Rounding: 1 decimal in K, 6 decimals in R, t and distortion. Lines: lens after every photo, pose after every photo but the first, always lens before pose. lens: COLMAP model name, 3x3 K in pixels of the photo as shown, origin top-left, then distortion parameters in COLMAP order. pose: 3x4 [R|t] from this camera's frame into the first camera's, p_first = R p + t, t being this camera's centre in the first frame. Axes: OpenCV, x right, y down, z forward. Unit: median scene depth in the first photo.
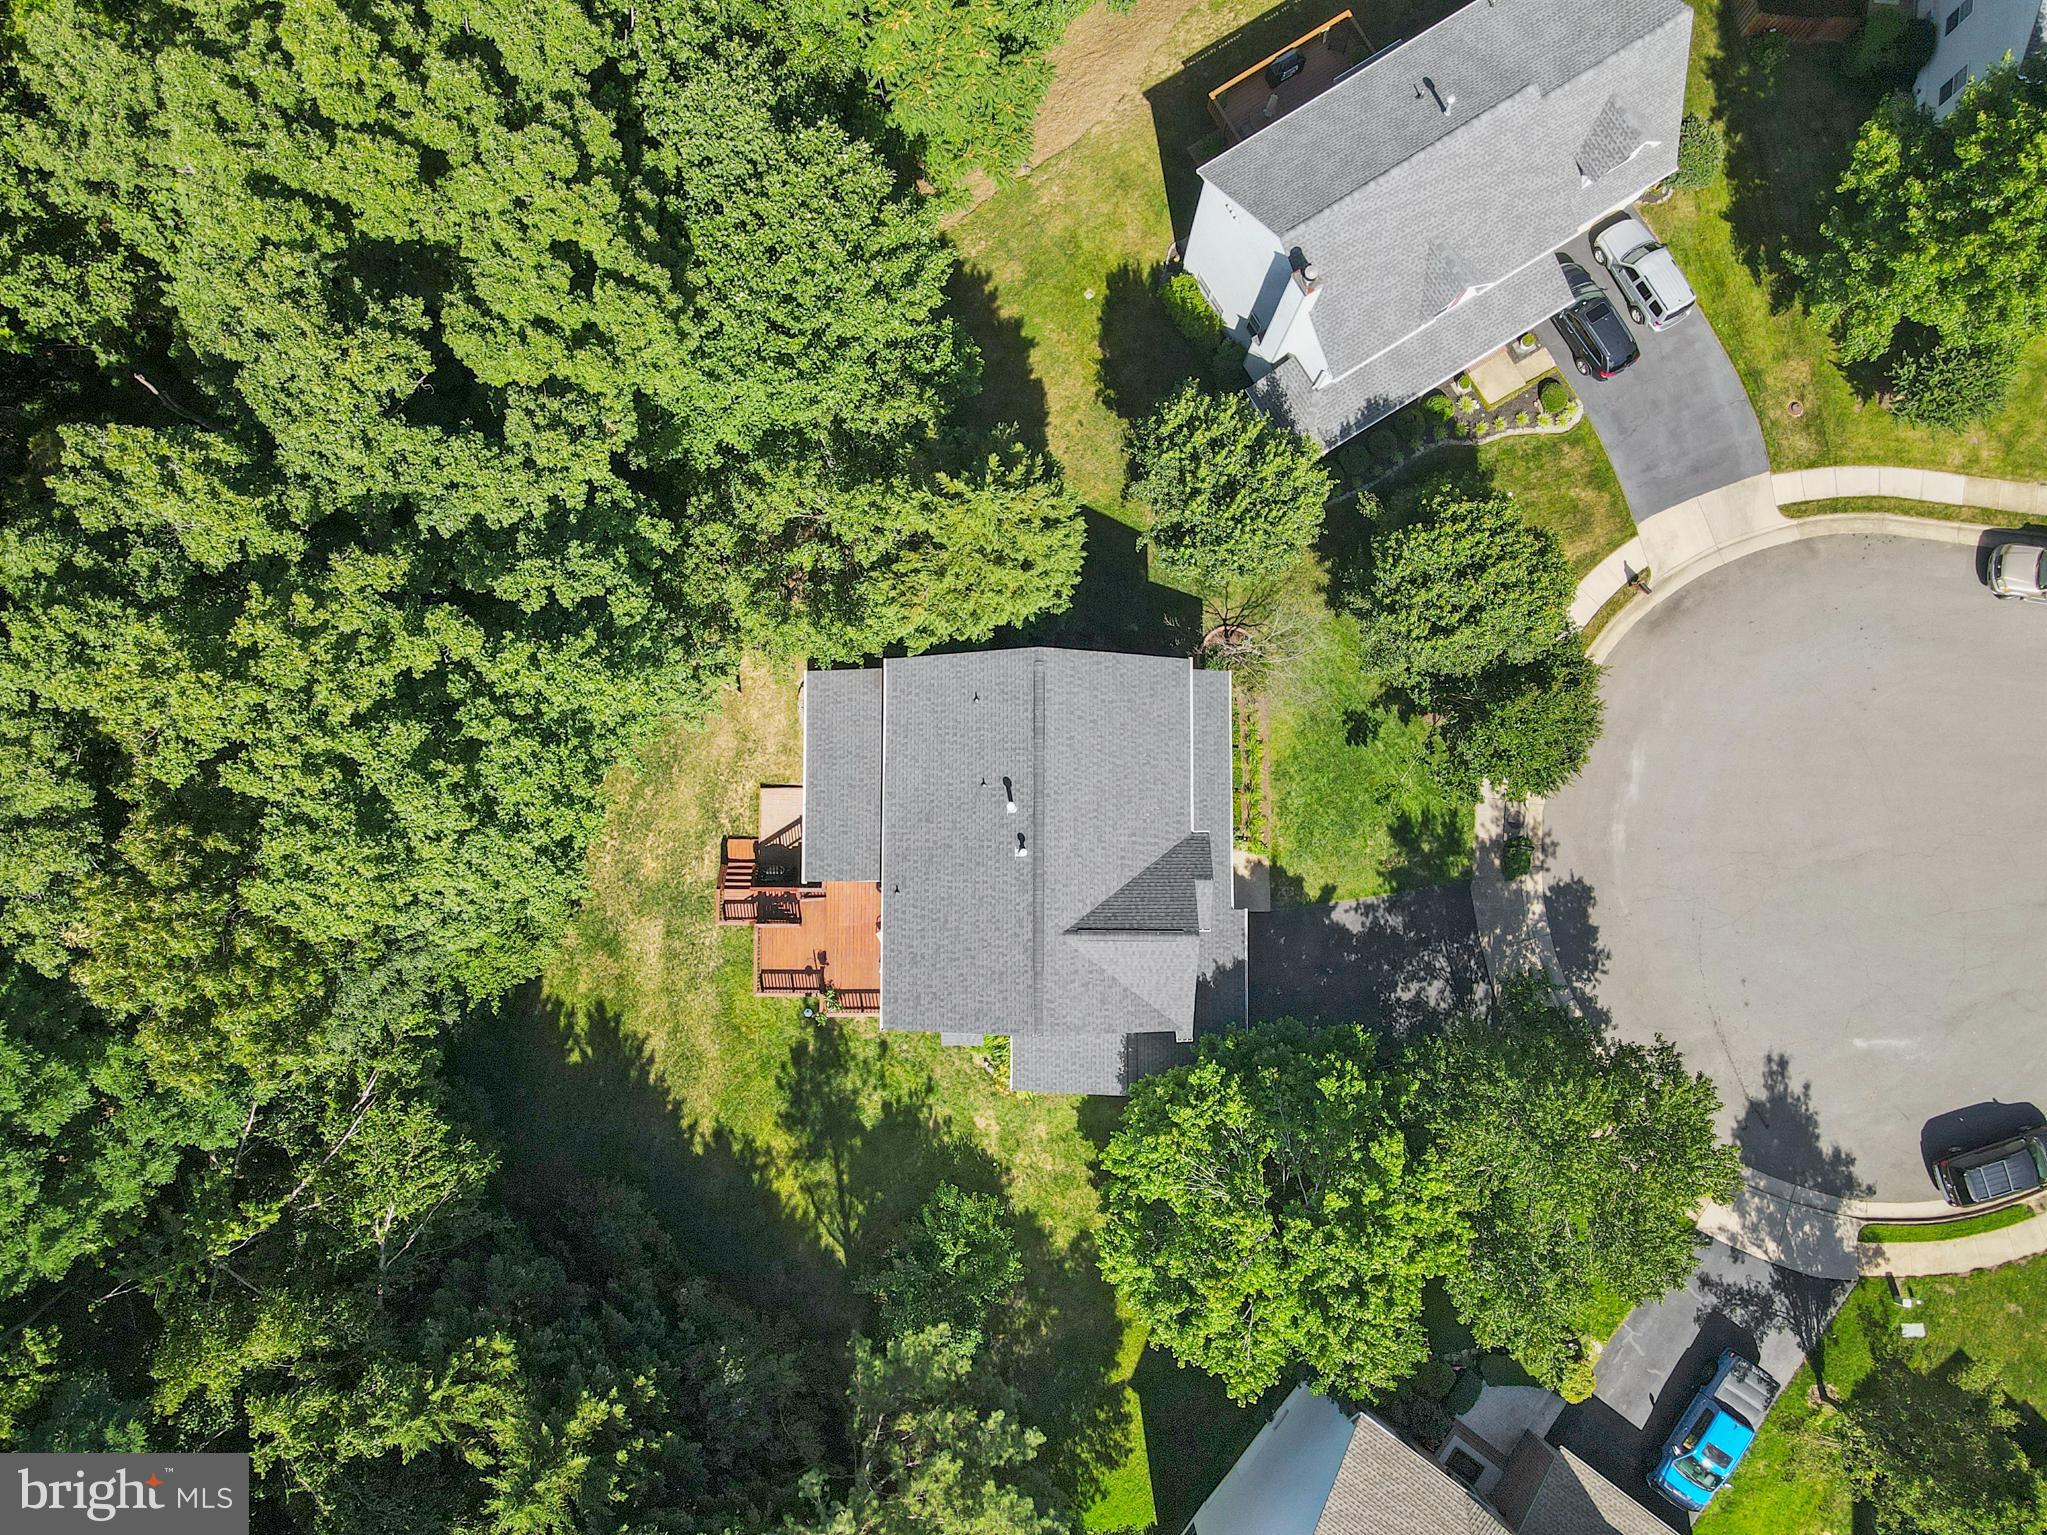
lens RADIAL K [[1477.3, 0, 1008.4], [0, 1477.3, 781.3], [0, 0, 1]] dist [0.017622, 0.004217]
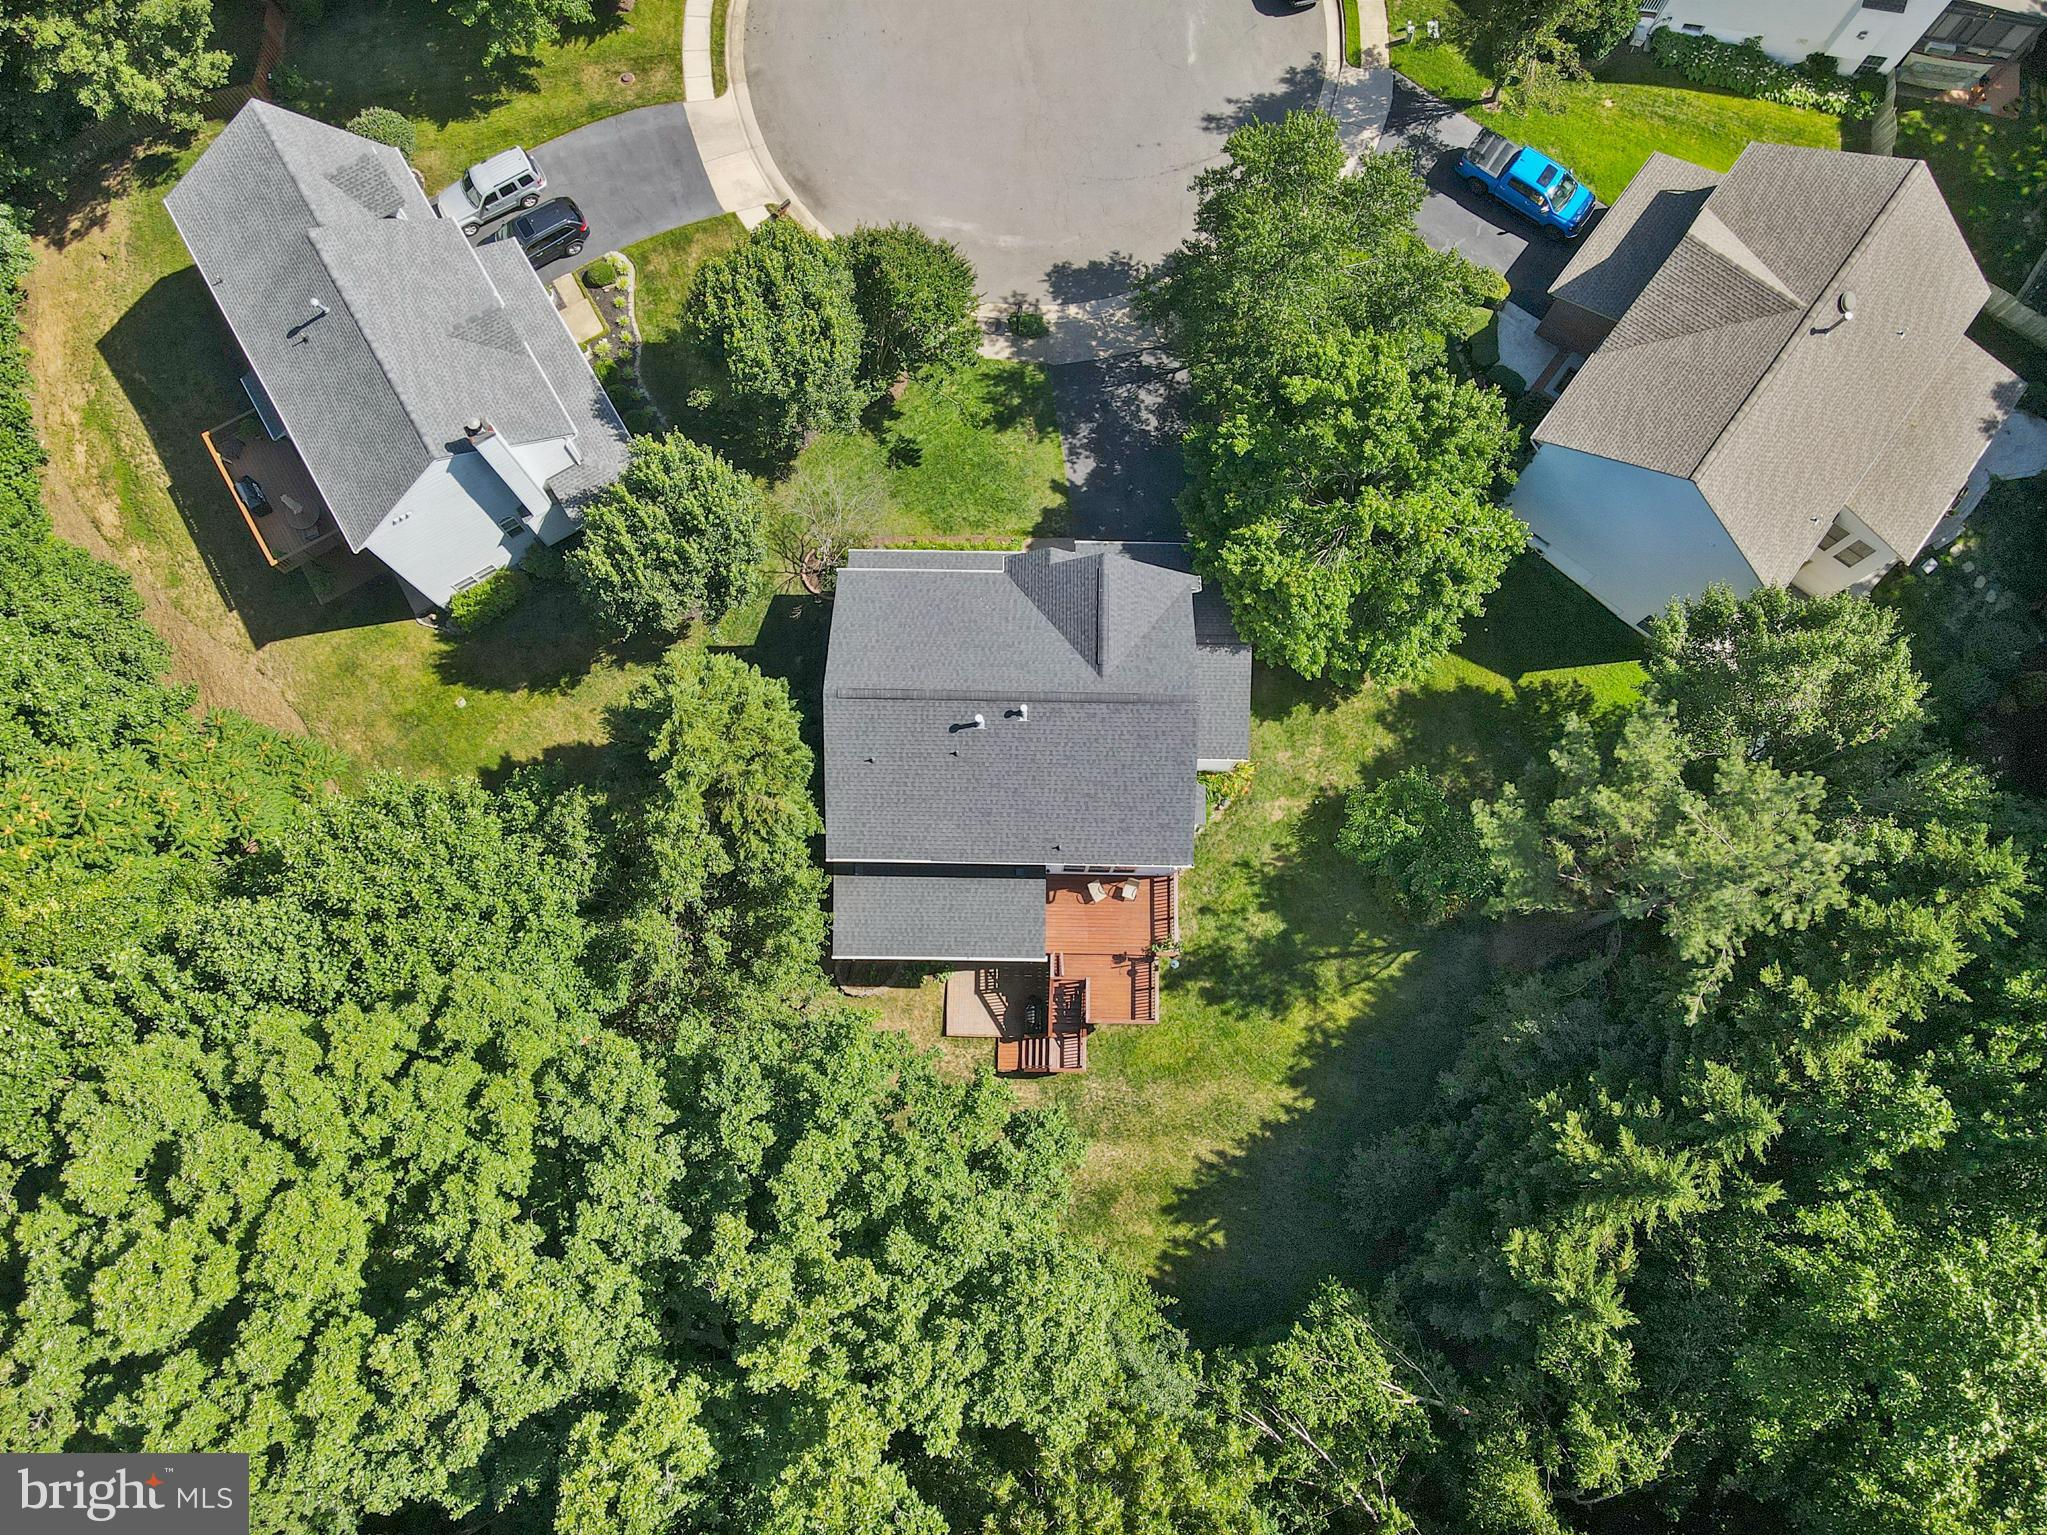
lens RADIAL K [[1477.3, 0, 1024.1], [0, 1477.3, 772.2], [0, 0, 1]] dist [0.017622, 0.004217]
pose [[0.013013, -0.977864, 0.208835, -0.232028], [0.996807, 0.029141, 0.074342, -0.025442], [-0.078782, 0.207201, 0.975121, 0.001826]]
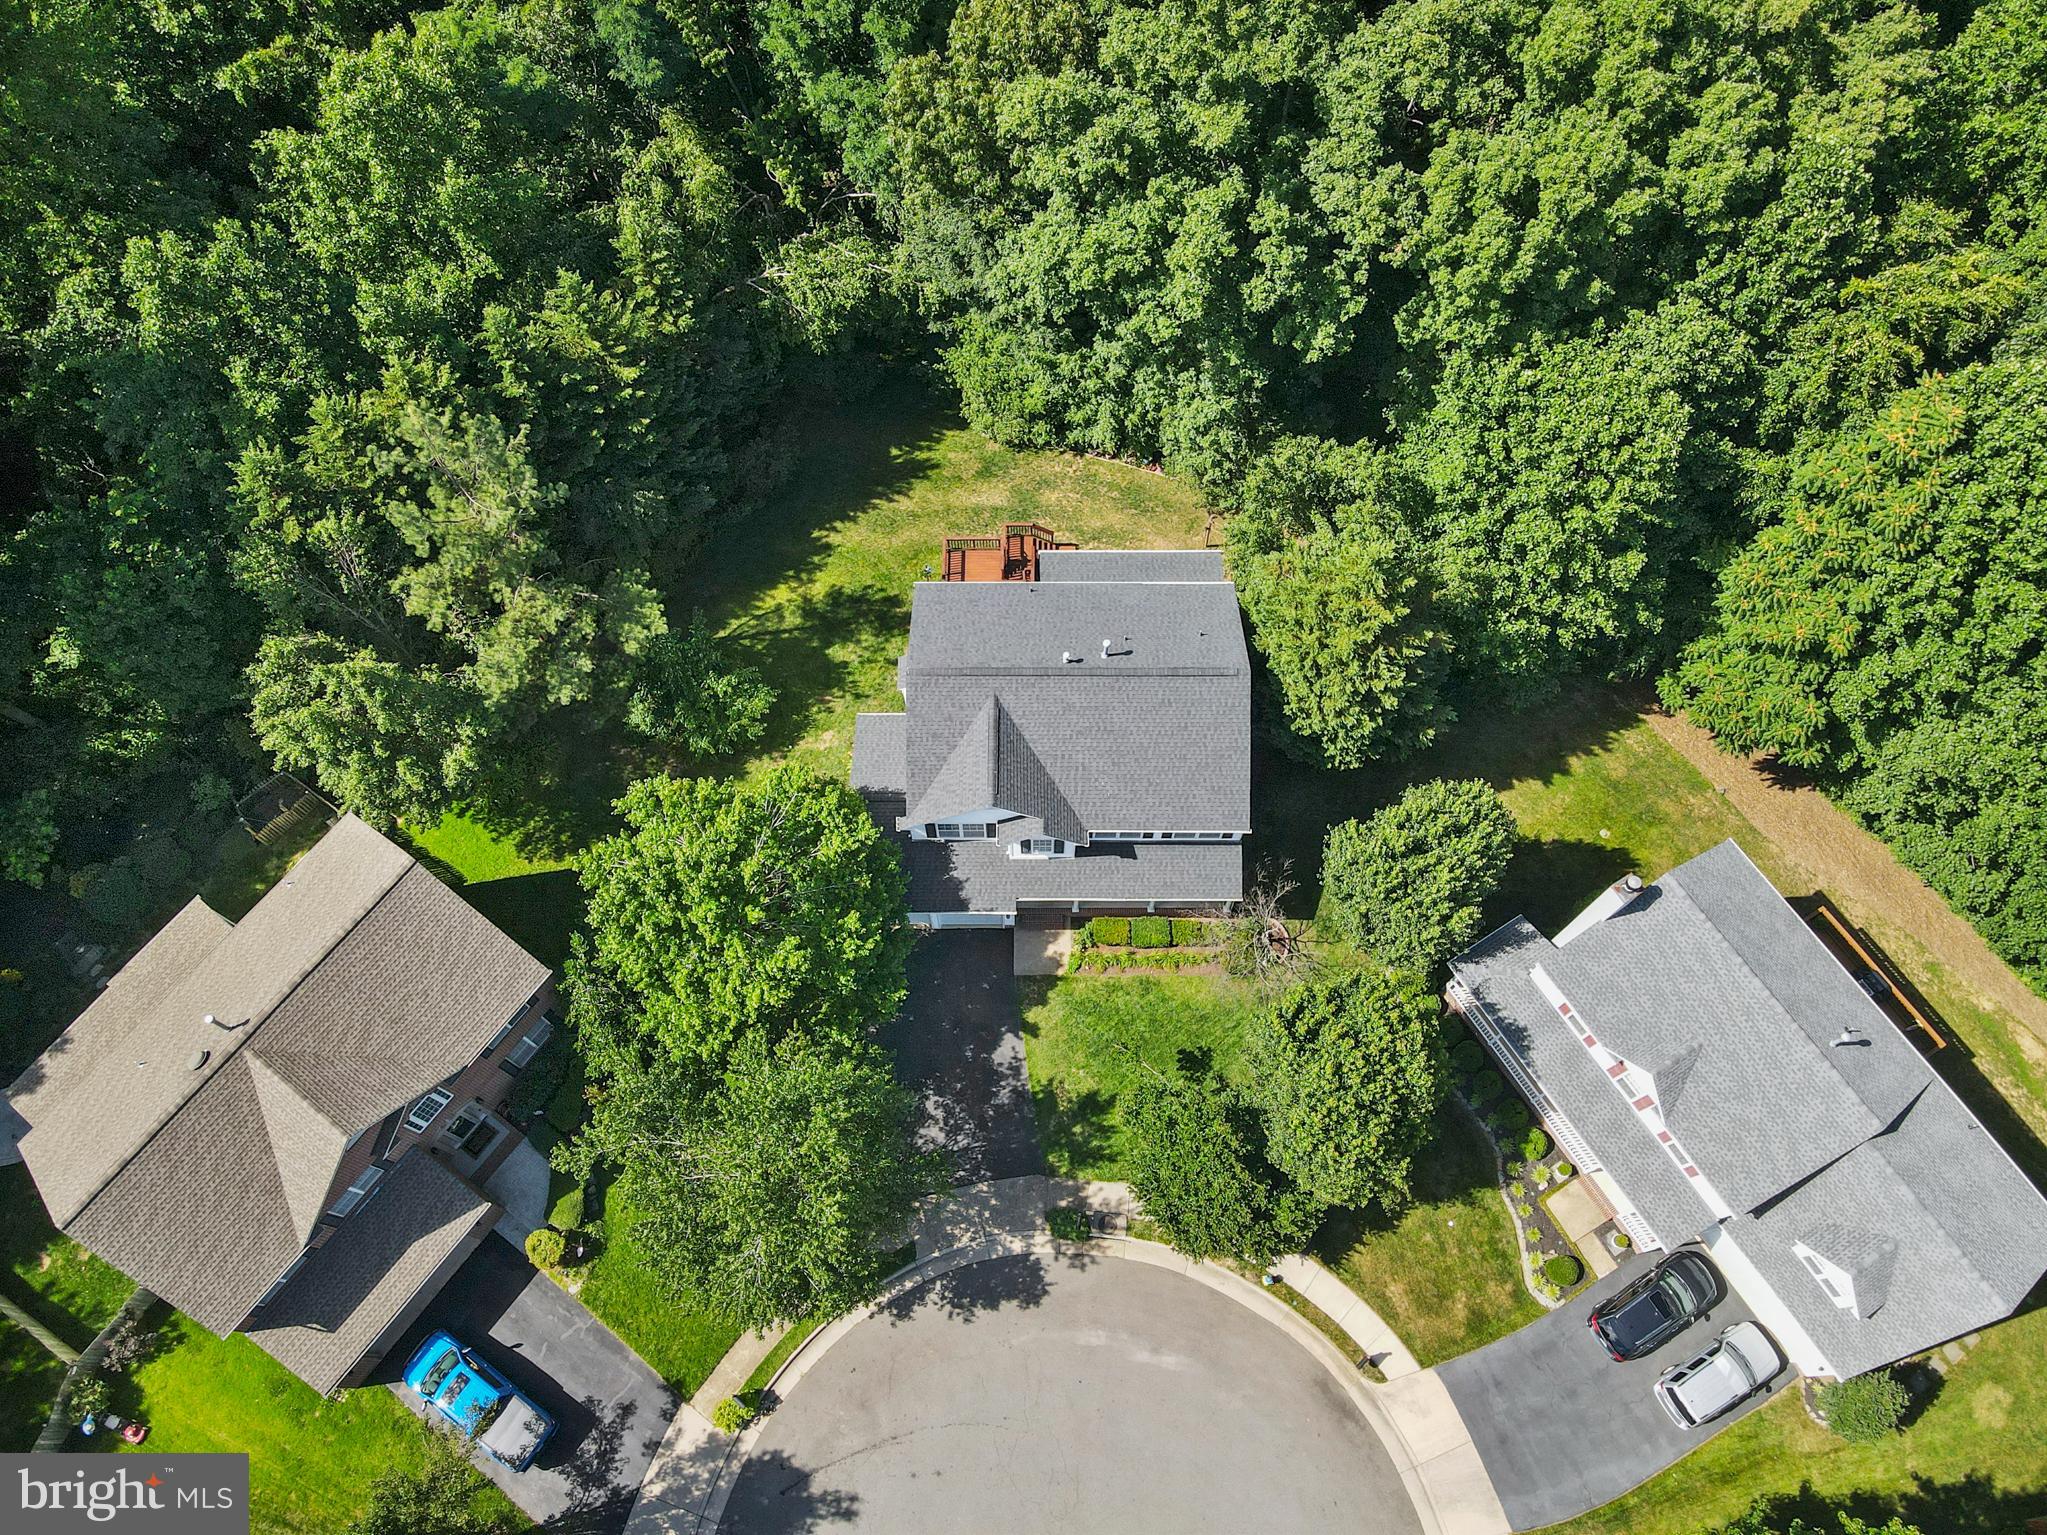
lens RADIAL K [[1477.3, 0, 998.4], [0, 1477.3, 772.6], [0, 0, 1]] dist [0.017622, 0.004217]
pose [[-0.005055, 0.919998, -0.391891, 0.502485], [-0.995756, 0.031384, 0.086520, 0.004260], [0.091897, 0.390665, 0.915935, -0.011873]]
